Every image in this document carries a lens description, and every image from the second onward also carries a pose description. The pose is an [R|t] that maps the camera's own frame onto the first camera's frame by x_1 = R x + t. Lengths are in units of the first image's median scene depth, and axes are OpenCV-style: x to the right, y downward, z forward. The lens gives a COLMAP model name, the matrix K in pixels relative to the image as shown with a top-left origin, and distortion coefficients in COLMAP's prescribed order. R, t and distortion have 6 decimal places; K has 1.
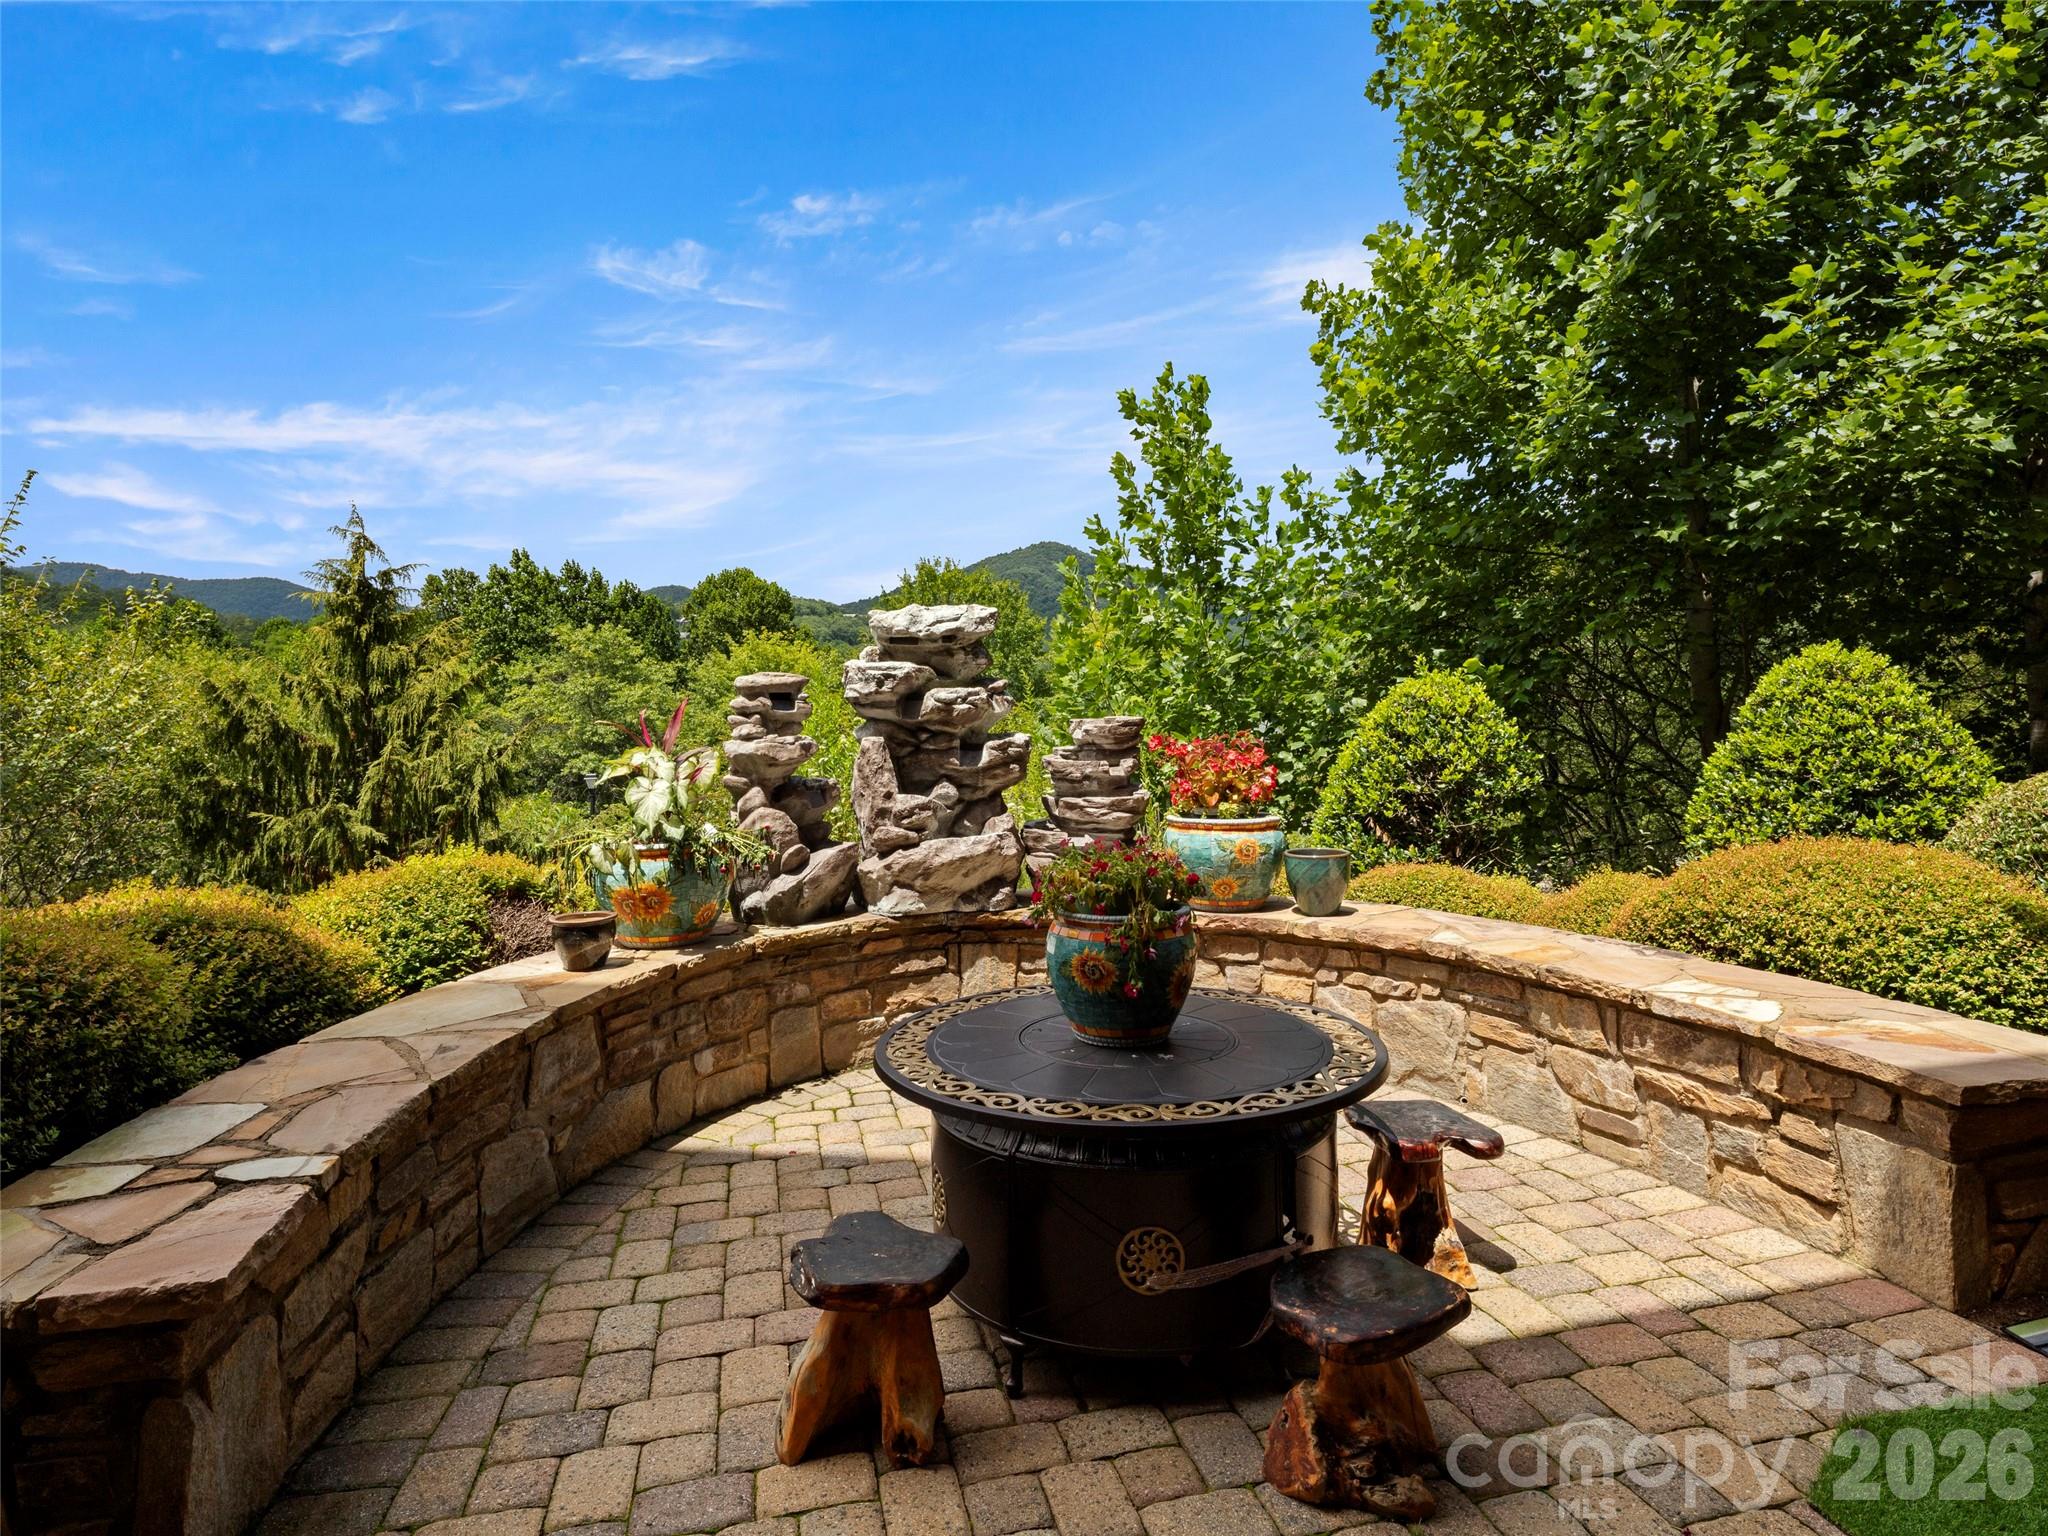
lens RADIAL K [[1130.2, 0, 1025.7], [0, 1130.2, 763.9], [0, 0, 1]] dist [0.002970, -0.002034]
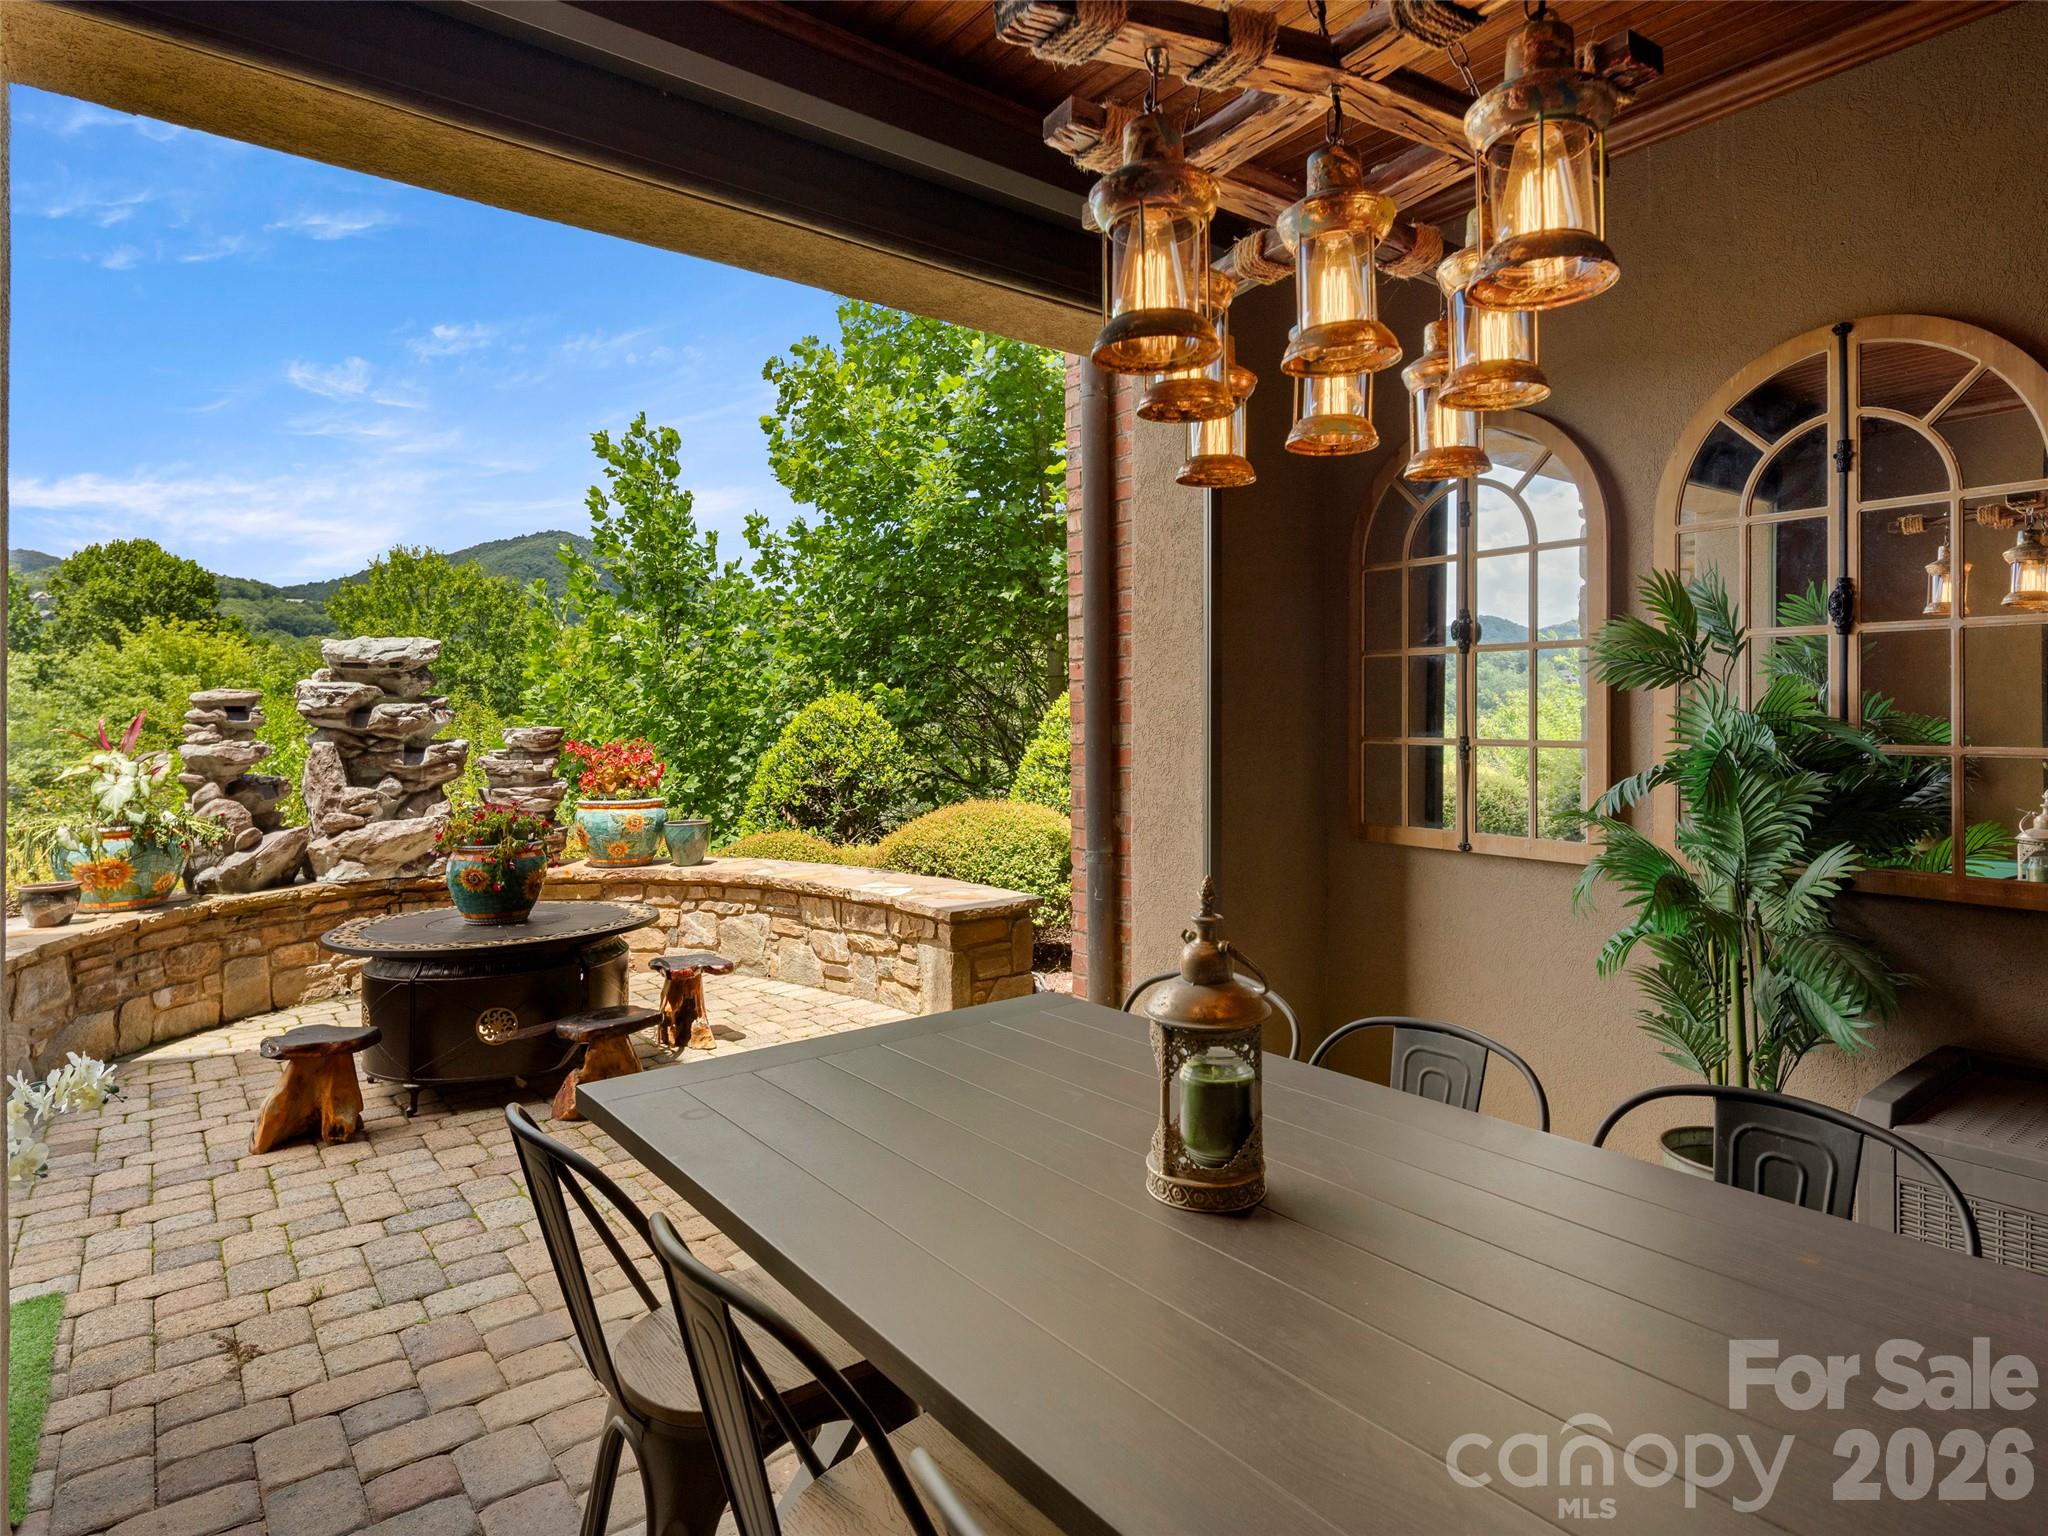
lens RADIAL K [[1130.2, 0, 1044.9], [0, 1130.2, 718.7], [0, 0, 1]] dist [0.002970, -0.002034]
pose [[0.908586, 0.007665, 0.417628, 0.068778], [0.012323, 0.998905, -0.045142, 0.017208], [-0.417516, 0.046162, 0.907496, -0.485019]]
